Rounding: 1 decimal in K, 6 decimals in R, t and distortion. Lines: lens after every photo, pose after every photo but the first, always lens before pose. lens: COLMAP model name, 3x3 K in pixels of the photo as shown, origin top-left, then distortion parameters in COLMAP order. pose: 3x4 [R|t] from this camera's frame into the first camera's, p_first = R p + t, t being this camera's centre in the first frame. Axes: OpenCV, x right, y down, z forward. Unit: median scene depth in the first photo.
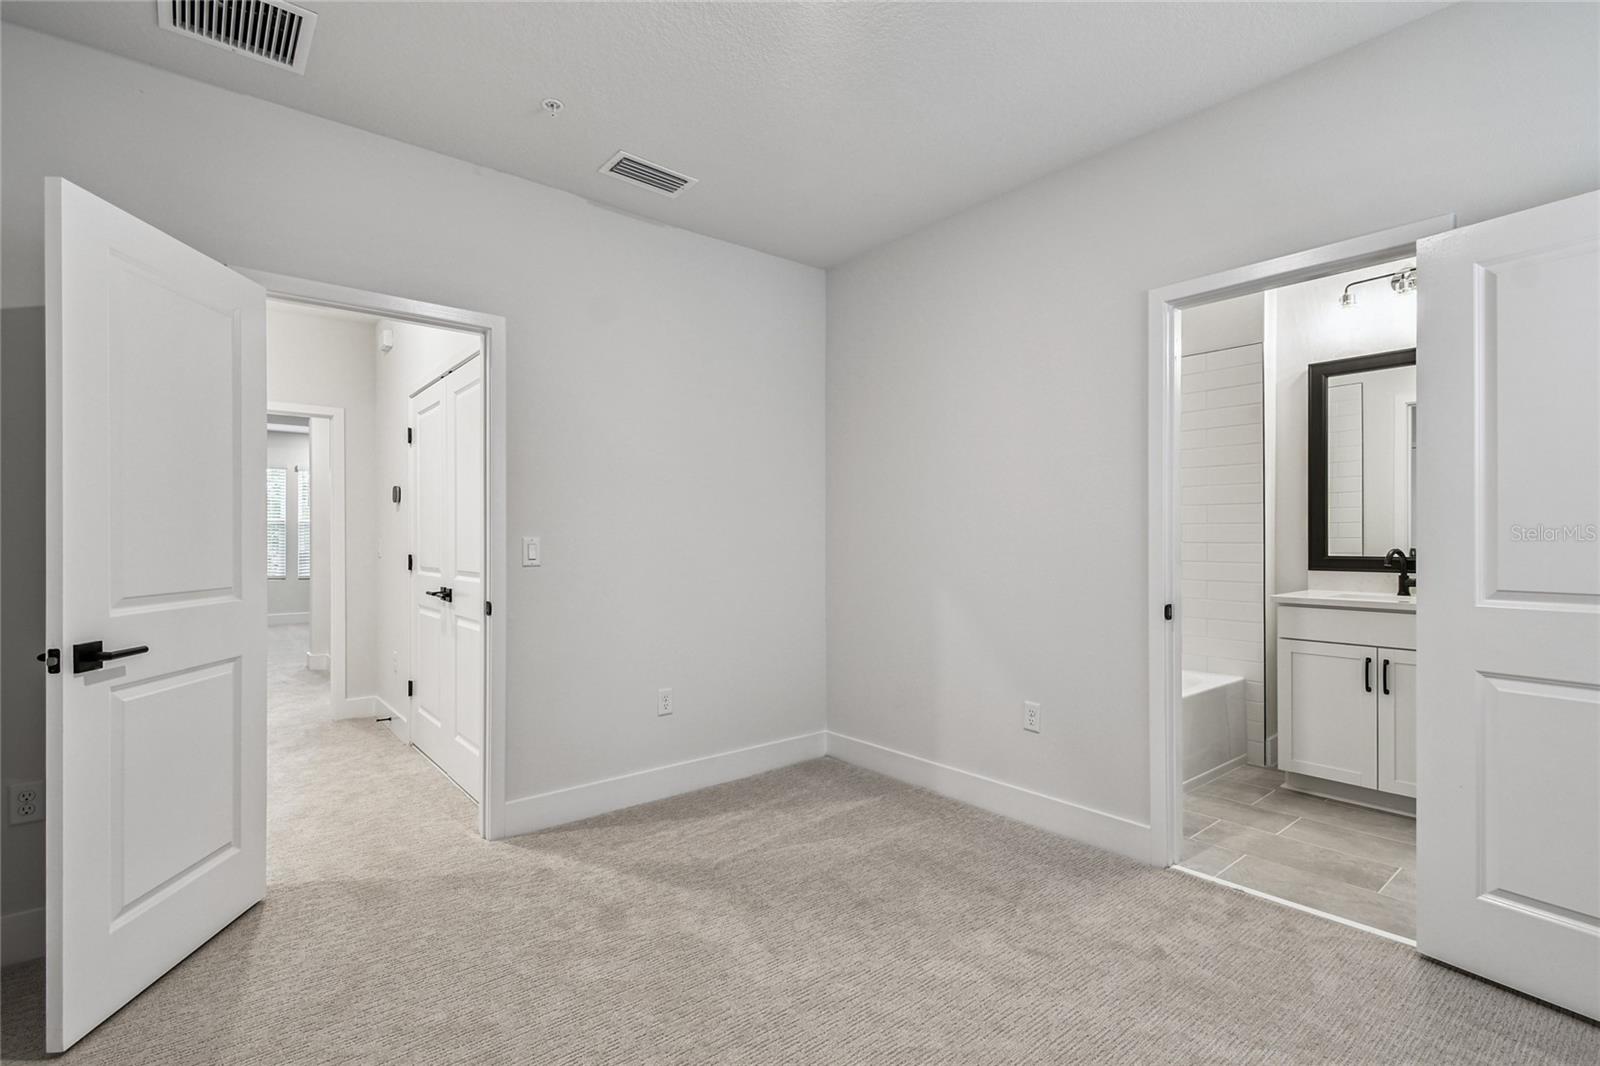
lens RADIAL K [[719.4, 0, 800.5], [0, 719.4, 536.8], [0, 0, 1]] dist [0.002029, 0.000318]
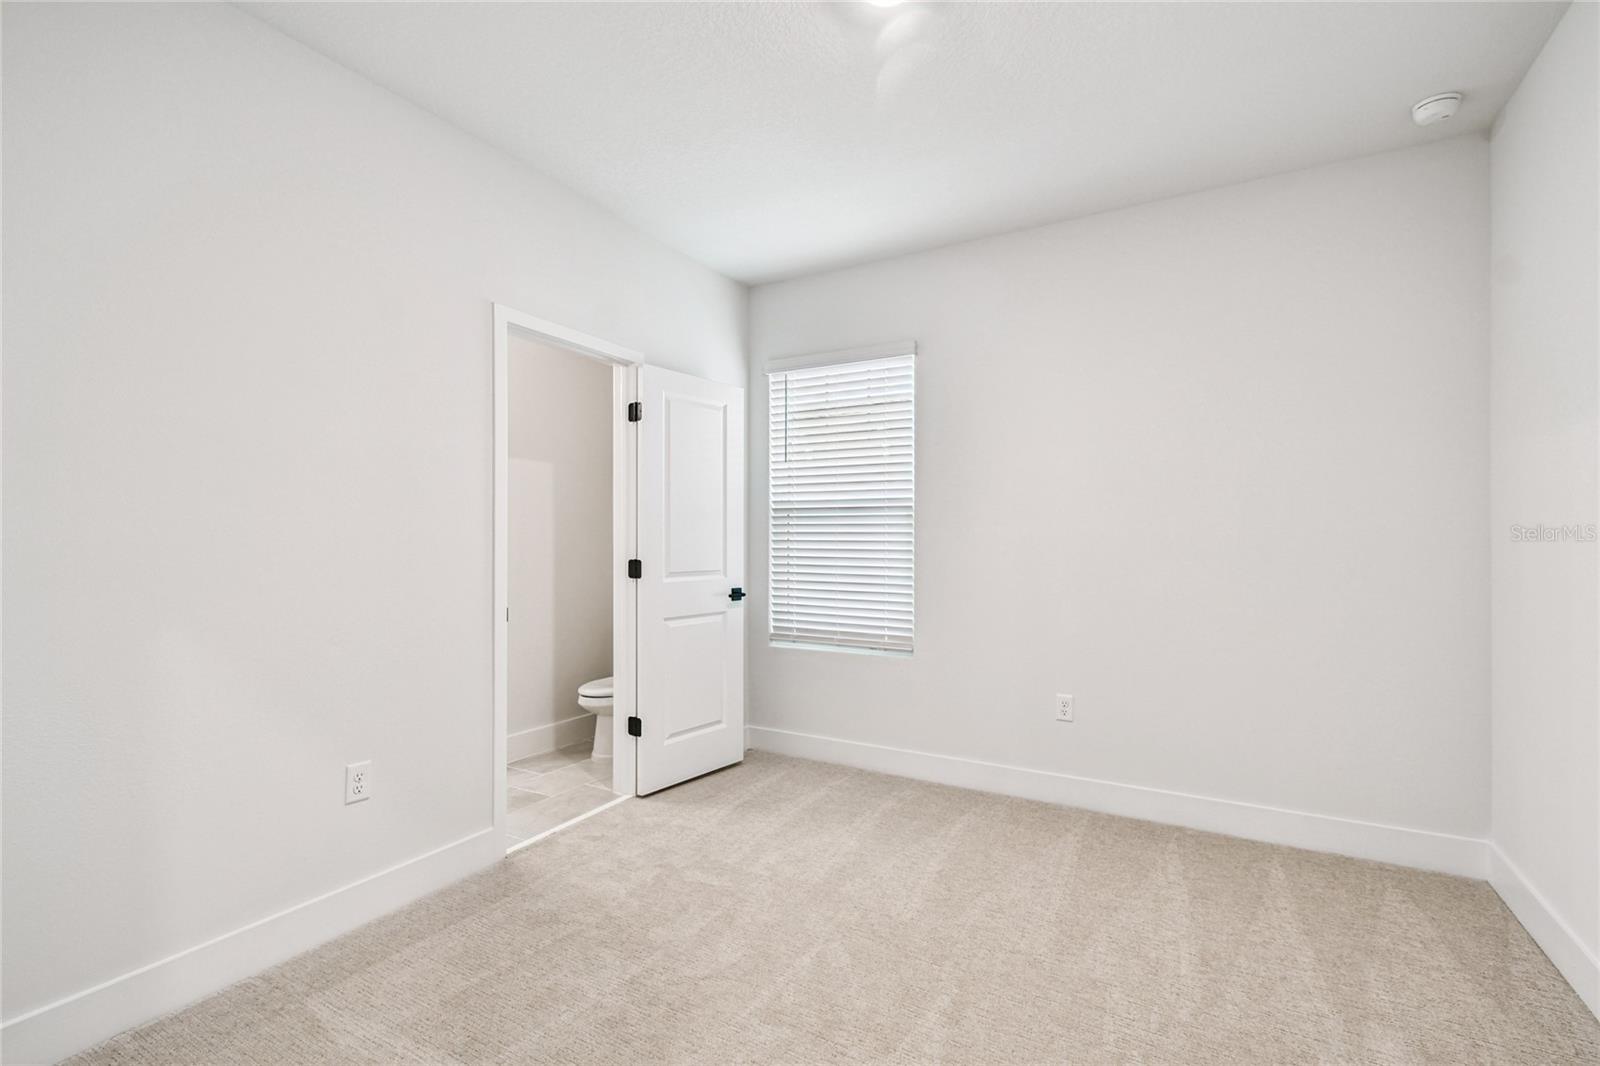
lens RADIAL K [[719.4, 0, 799.0], [0, 719.4, 539.8], [0, 0, 1]] dist [0.002029, 0.000318]
pose [[-0.349985, 0.001314, 0.936754, -0.750618], [-0.008894, 0.999949, -0.004725, -0.003147], [-0.936713, -0.009985, -0.349956, 1.156957]]
